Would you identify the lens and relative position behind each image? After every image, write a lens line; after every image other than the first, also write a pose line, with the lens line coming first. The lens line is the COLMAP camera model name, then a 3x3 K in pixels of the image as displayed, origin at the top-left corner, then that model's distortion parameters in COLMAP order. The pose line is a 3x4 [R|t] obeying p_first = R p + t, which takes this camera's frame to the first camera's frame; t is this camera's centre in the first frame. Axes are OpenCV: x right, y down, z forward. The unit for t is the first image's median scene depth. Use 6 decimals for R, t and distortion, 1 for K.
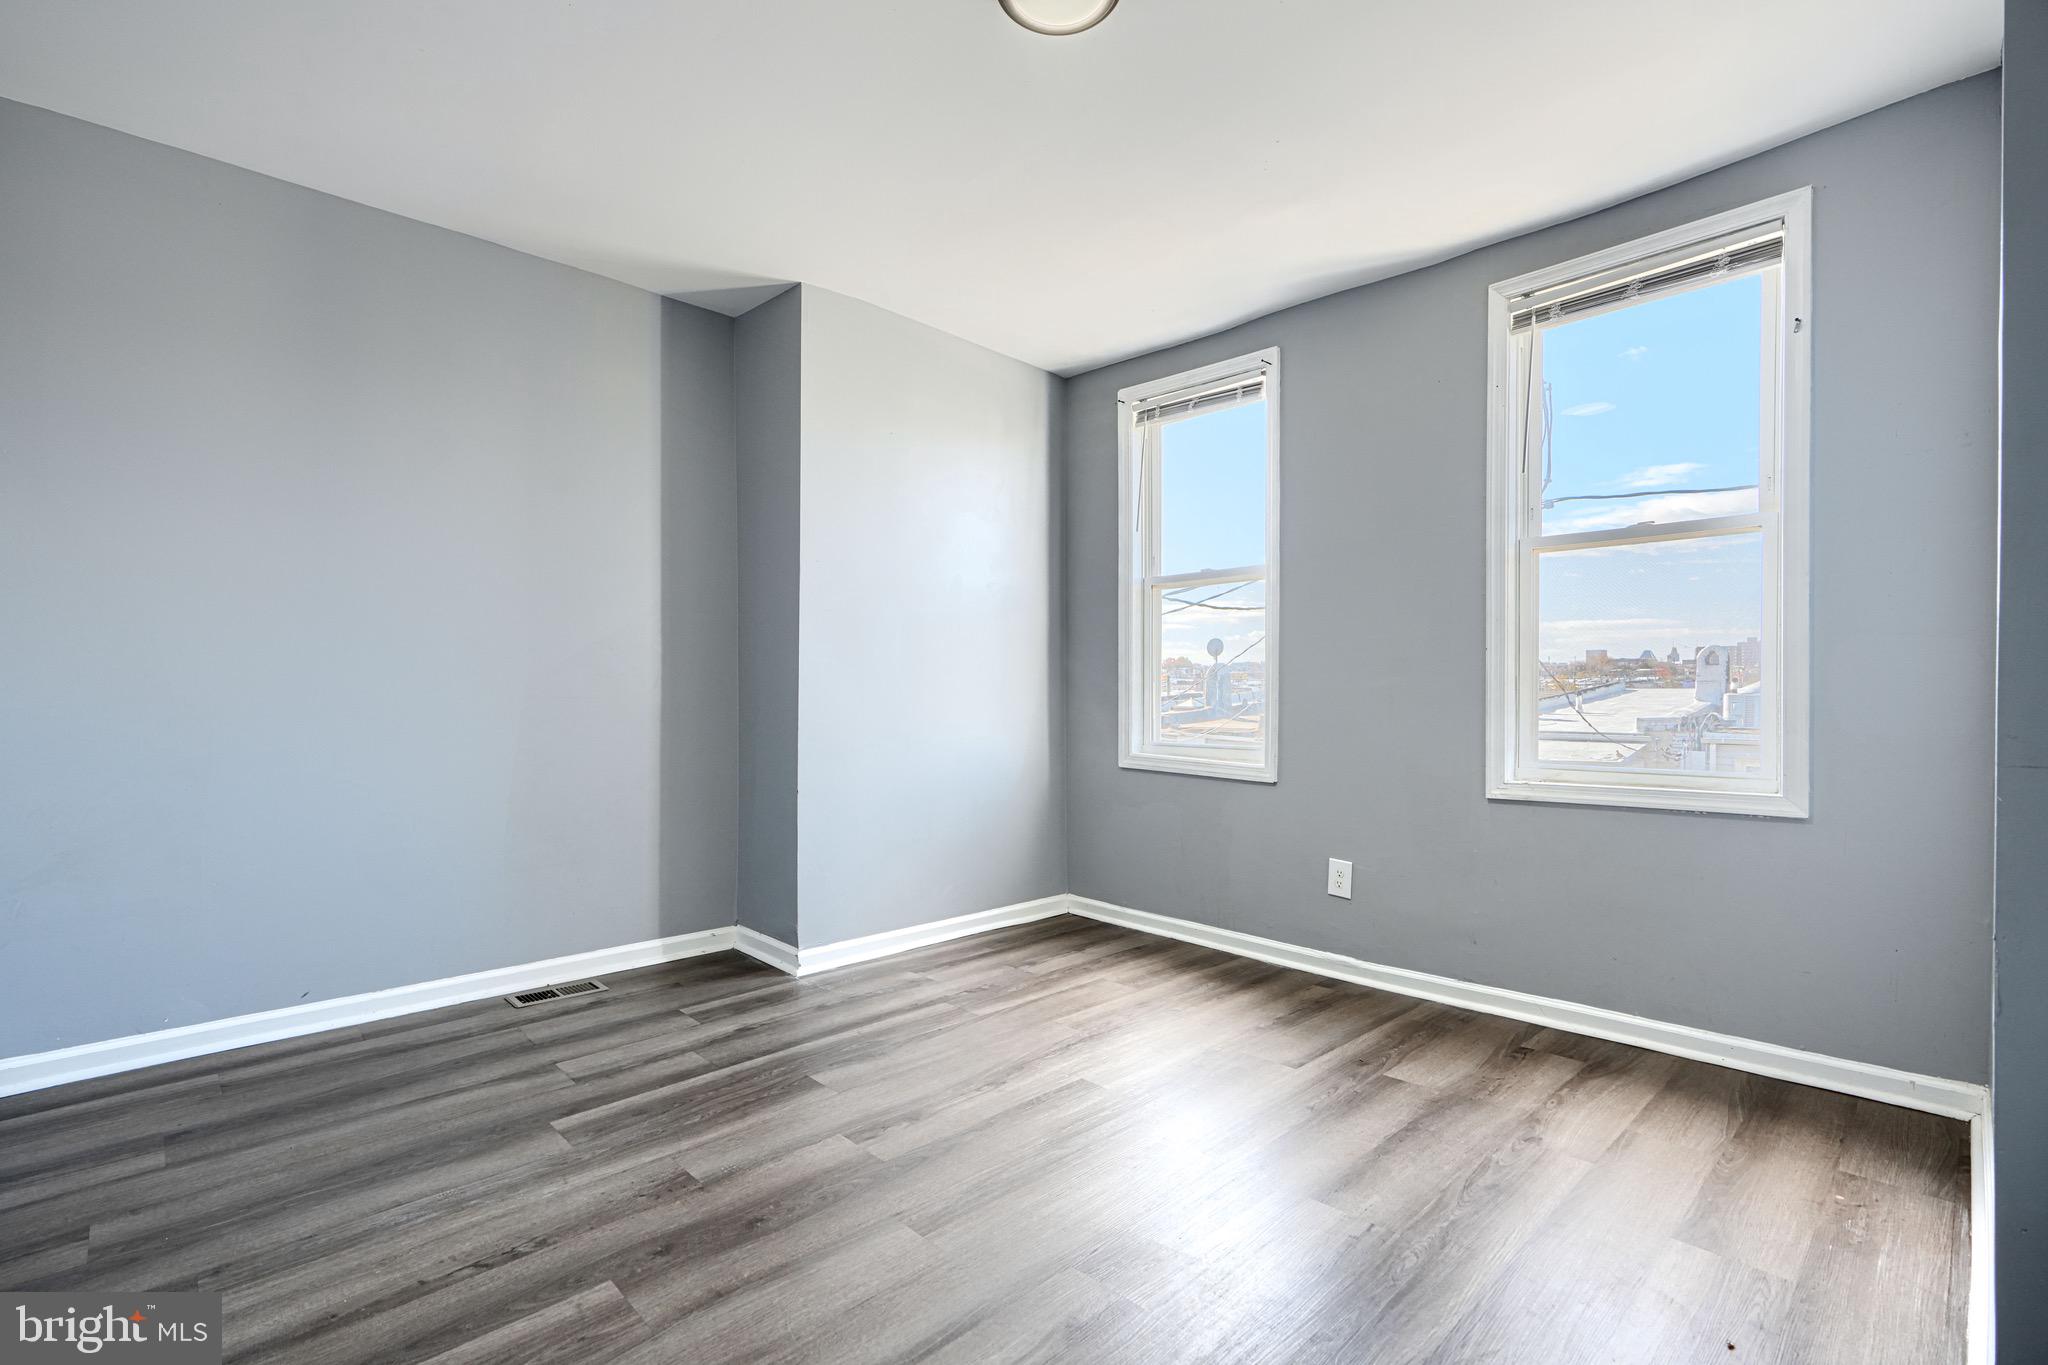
lens RADIAL K [[924.2, 0, 1026.6], [0, 924.2, 689.5], [0, 0, 1]] dist [-0.001699, -0.000309]
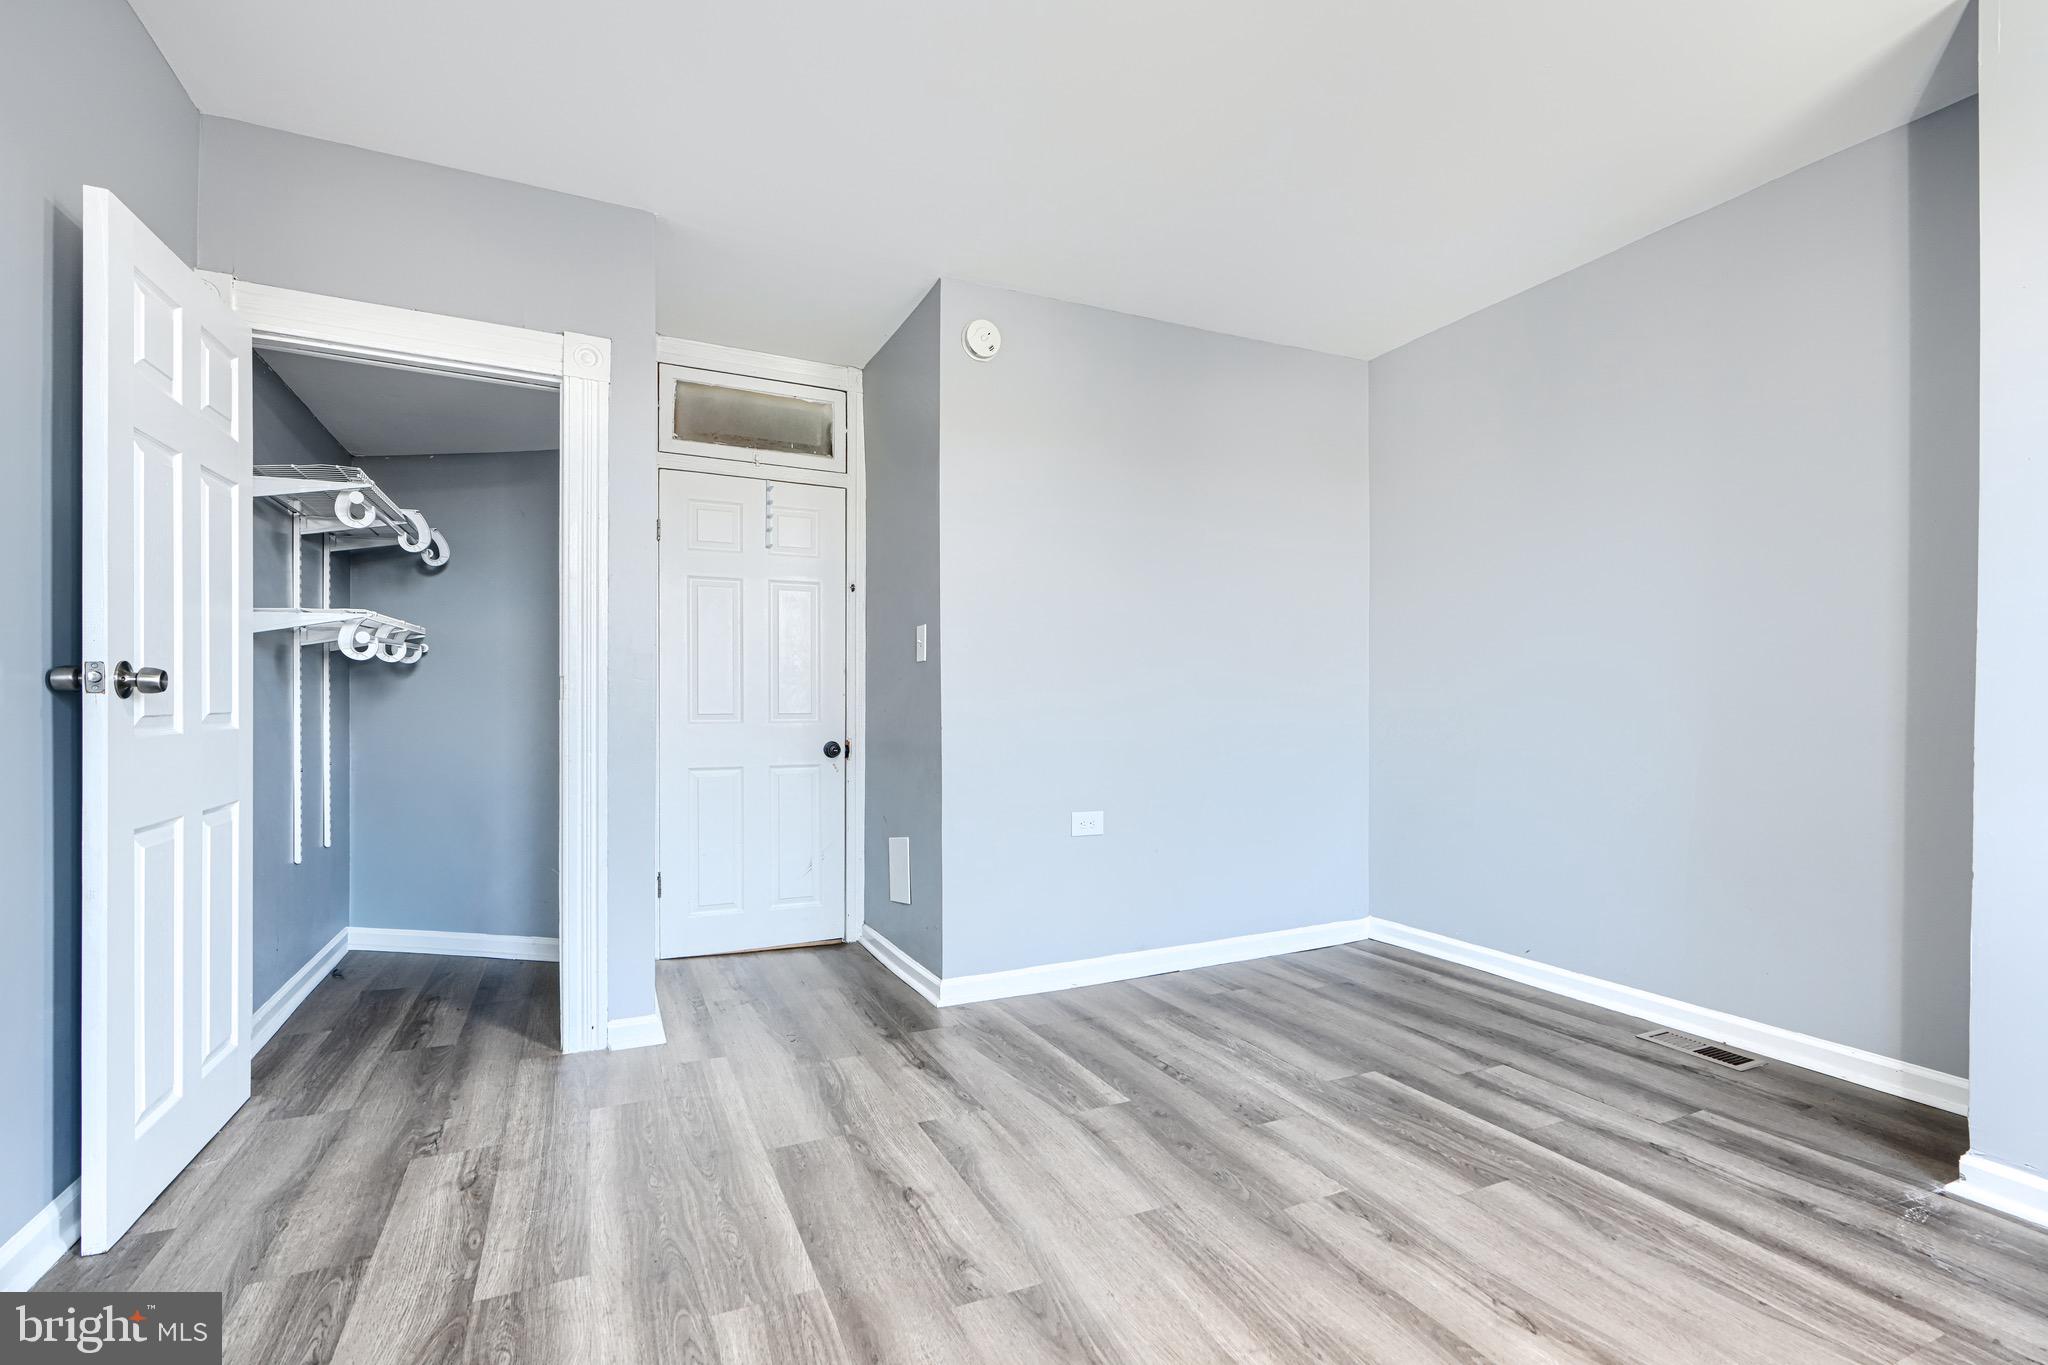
lens RADIAL K [[924.2, 0, 1027.8], [0, 924.2, 693.8], [0, 0, 1]] dist [-0.001699, -0.000309]
pose [[-0.308553, -0.008798, -0.951166, 0.624624], [-0.000248, 0.999958, -0.009169, 0.004020], [0.951207, -0.002593, -0.308542, 0.809421]]
